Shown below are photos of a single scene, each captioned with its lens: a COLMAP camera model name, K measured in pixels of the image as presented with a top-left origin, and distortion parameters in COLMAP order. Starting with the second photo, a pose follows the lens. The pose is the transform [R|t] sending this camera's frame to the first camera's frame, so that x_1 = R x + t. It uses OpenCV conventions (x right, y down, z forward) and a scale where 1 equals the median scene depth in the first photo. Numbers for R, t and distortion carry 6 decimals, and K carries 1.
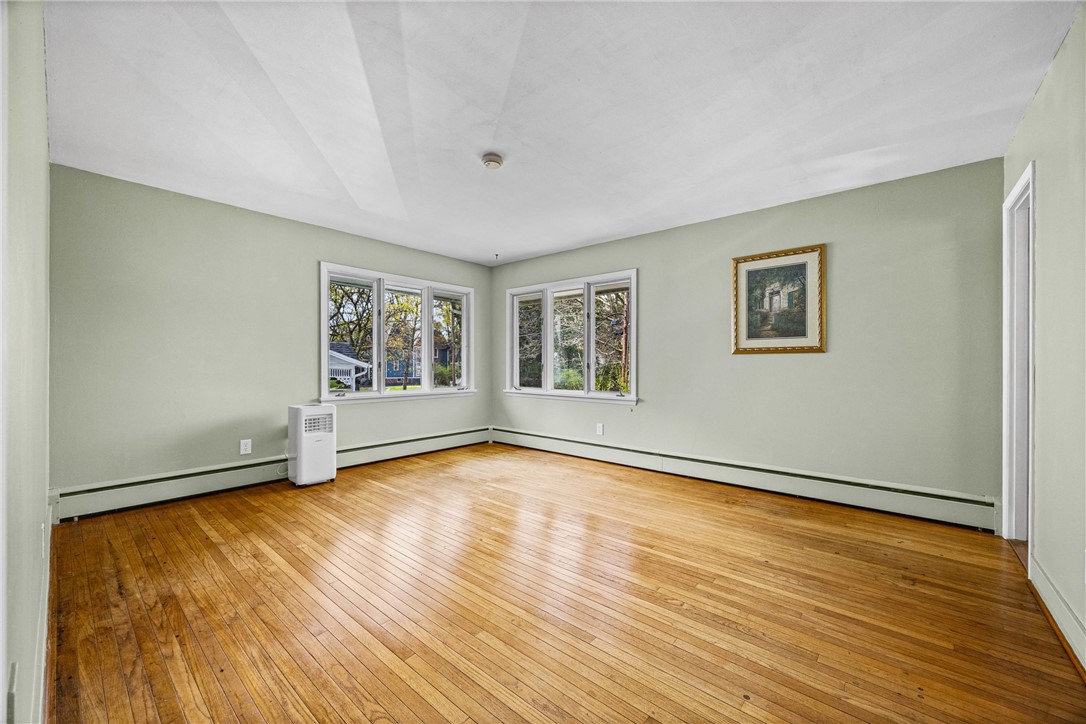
lens RADIAL K [[418.8, 0, 546.2], [0, 418.8, 362.0], [0, 0, 1]] dist [-0.003838, 0.000258]
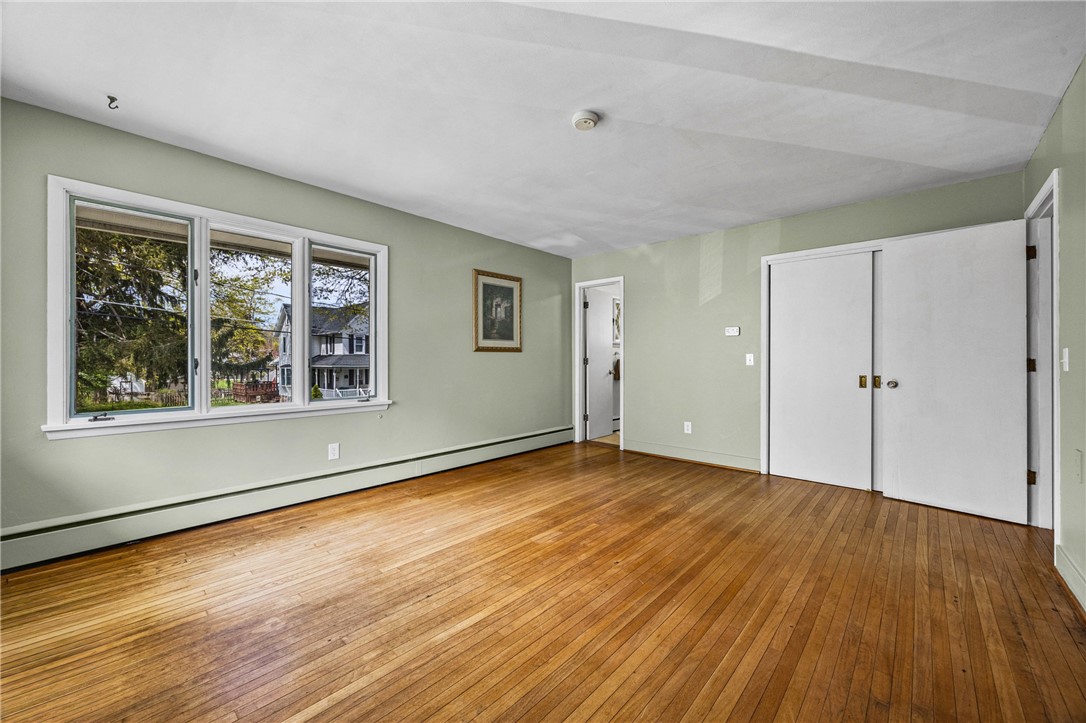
lens RADIAL K [[418.8, 0, 539.3], [0, 418.8, 361.4], [0, 0, 1]] dist [-0.003838, 0.000258]
pose [[0.040632, -0.006758, 0.999151, -0.770562], [-0.004860, 0.999964, 0.006961, -0.000556], [-0.999162, -0.005139, 0.040598, 0.842611]]
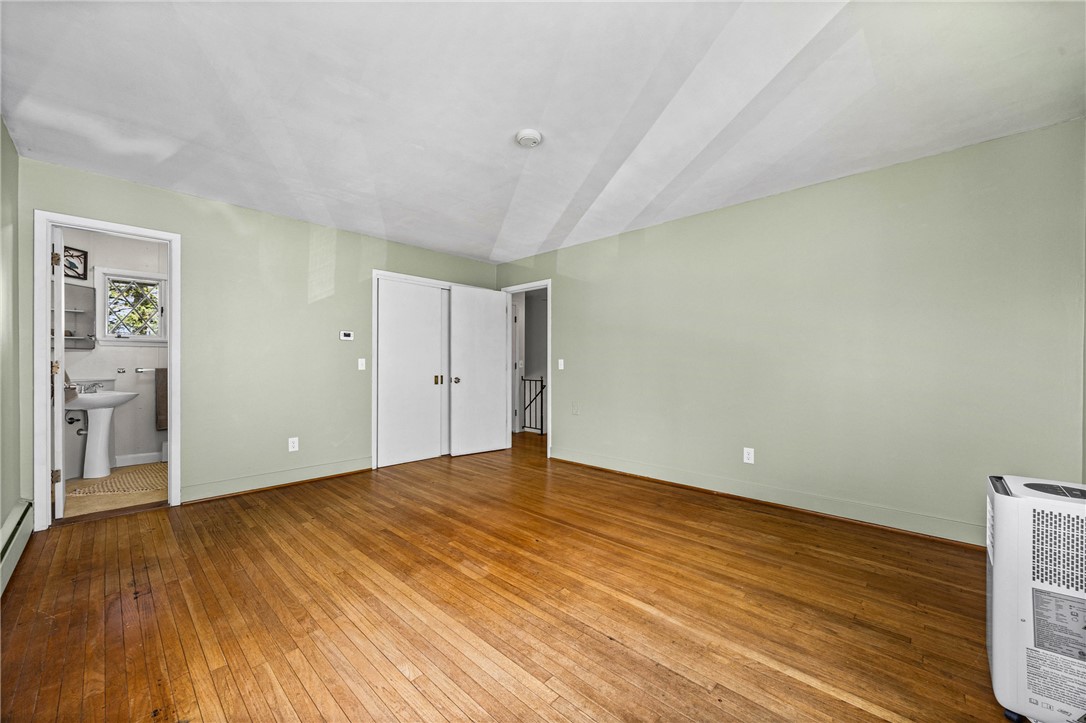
lens RADIAL K [[418.8, 0, 542.4], [0, 418.8, 363.9], [0, 0, 1]] dist [-0.003838, 0.000258]
pose [[-0.998135, -0.004181, 0.060899, -0.169756], [-0.004488, 0.999978, -0.004912, 0.003369], [-0.060877, -0.005176, -0.998132, 1.498961]]
